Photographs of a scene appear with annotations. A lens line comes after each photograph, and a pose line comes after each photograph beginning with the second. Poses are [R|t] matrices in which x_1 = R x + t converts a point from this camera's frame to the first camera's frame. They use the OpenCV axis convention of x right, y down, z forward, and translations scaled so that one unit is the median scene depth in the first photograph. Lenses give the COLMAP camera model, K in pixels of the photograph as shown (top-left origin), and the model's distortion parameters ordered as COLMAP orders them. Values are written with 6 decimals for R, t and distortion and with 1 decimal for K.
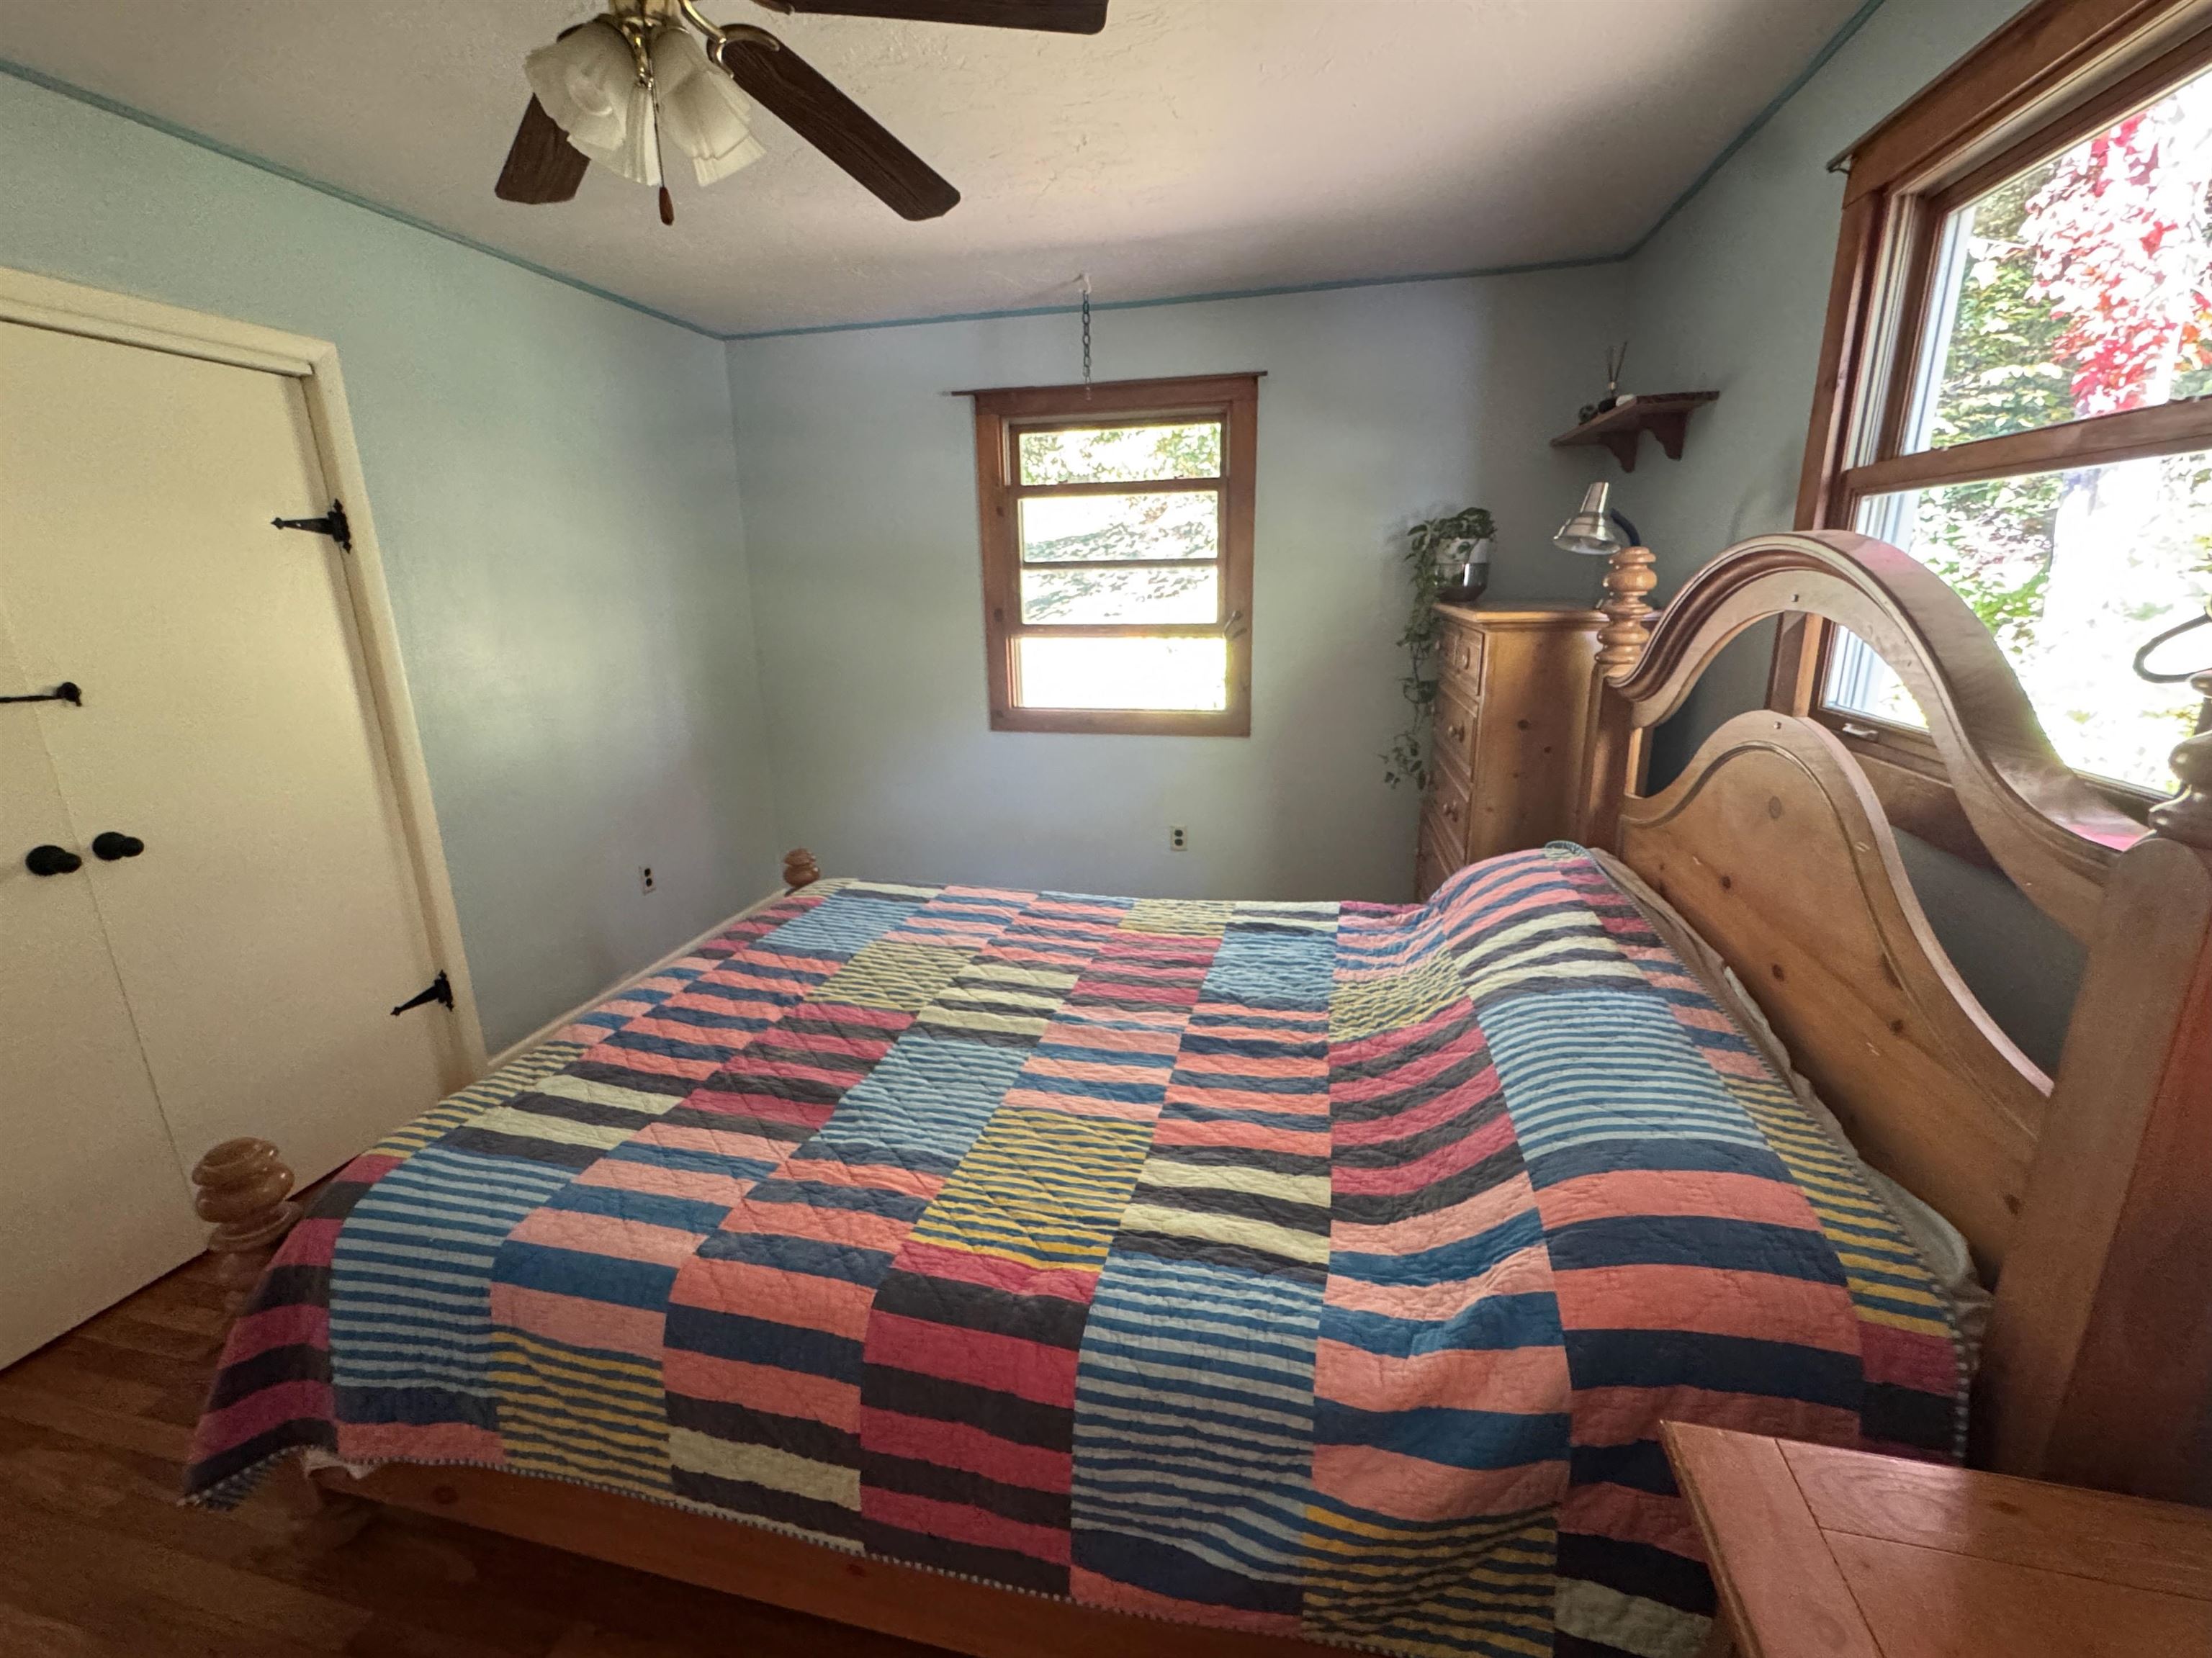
lens RADIAL K [[908.7, 0, 1077.6], [0, 908.7, 821.8], [0, 0, 1]] dist [-0.001486, 0.000039]
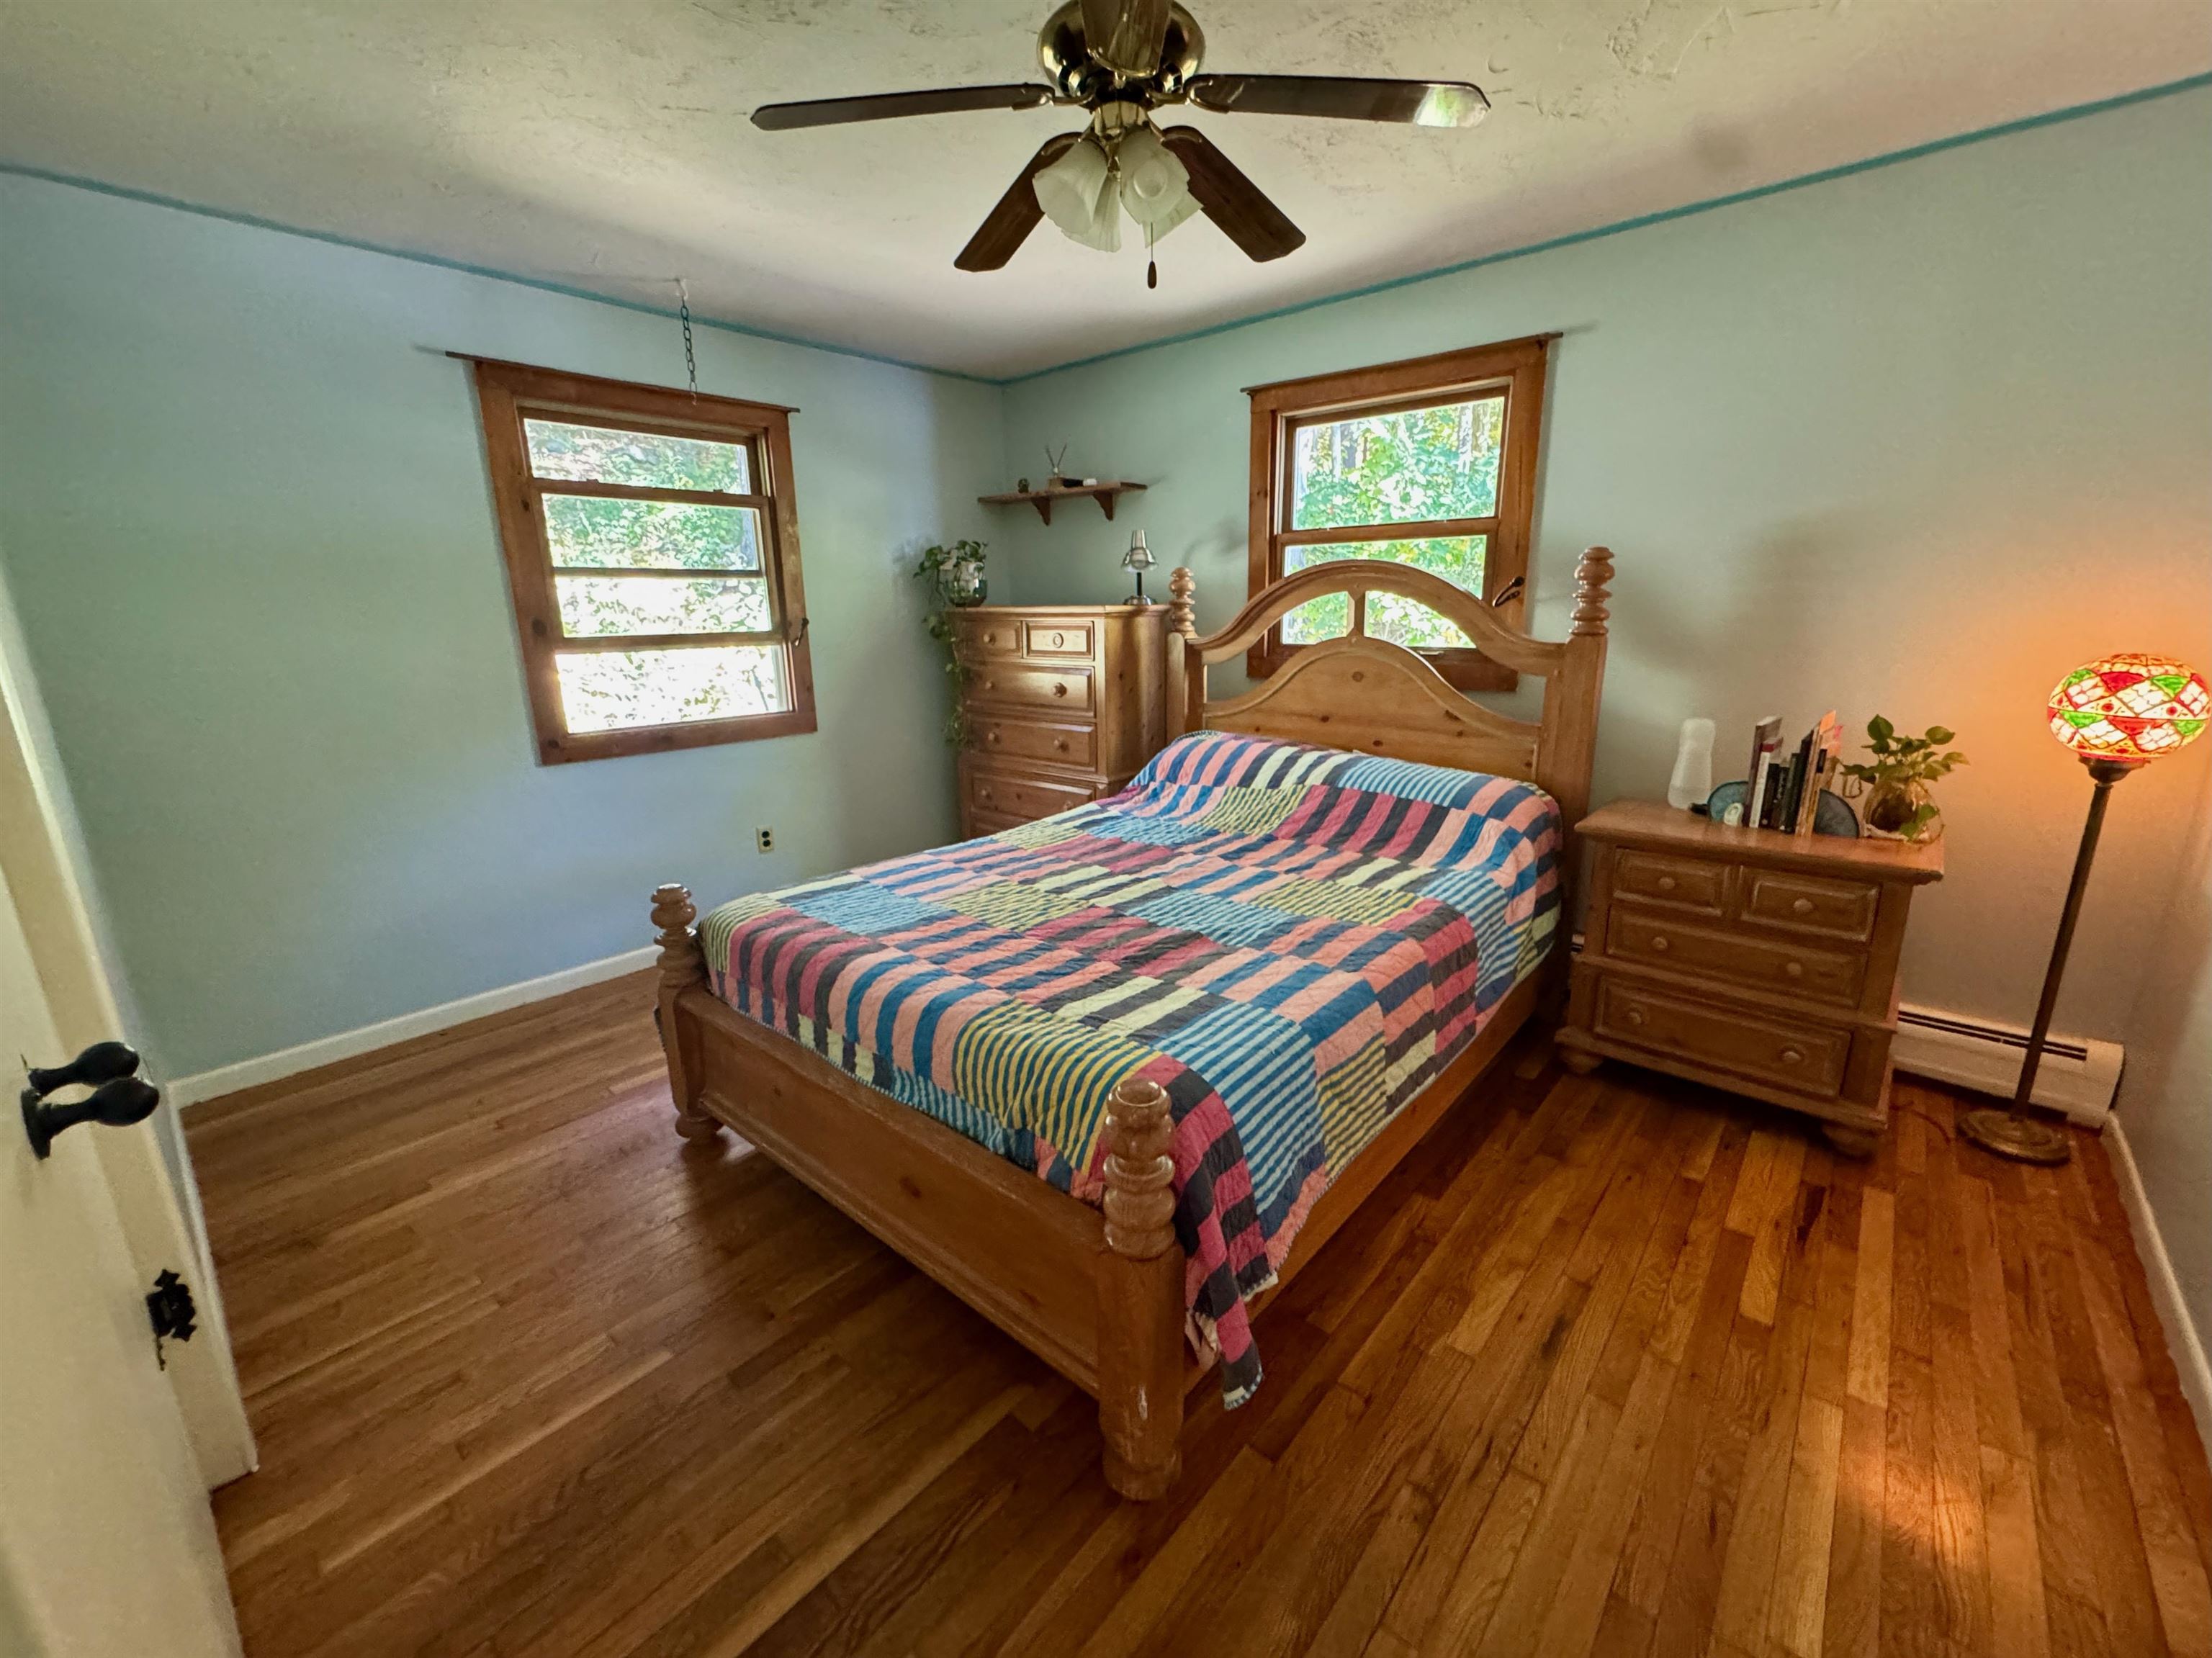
lens RADIAL K [[908.7, 0, 1077.6], [0, 908.7, 821.8], [0, 0, 1]] dist [-0.001486, 0.000039]
pose [[0.482363, -0.192486, 0.854561, -1.214632], [0.232948, 0.968618, 0.086688, -0.016902], [-0.844430, 0.157253, 0.512064, 0.344985]]
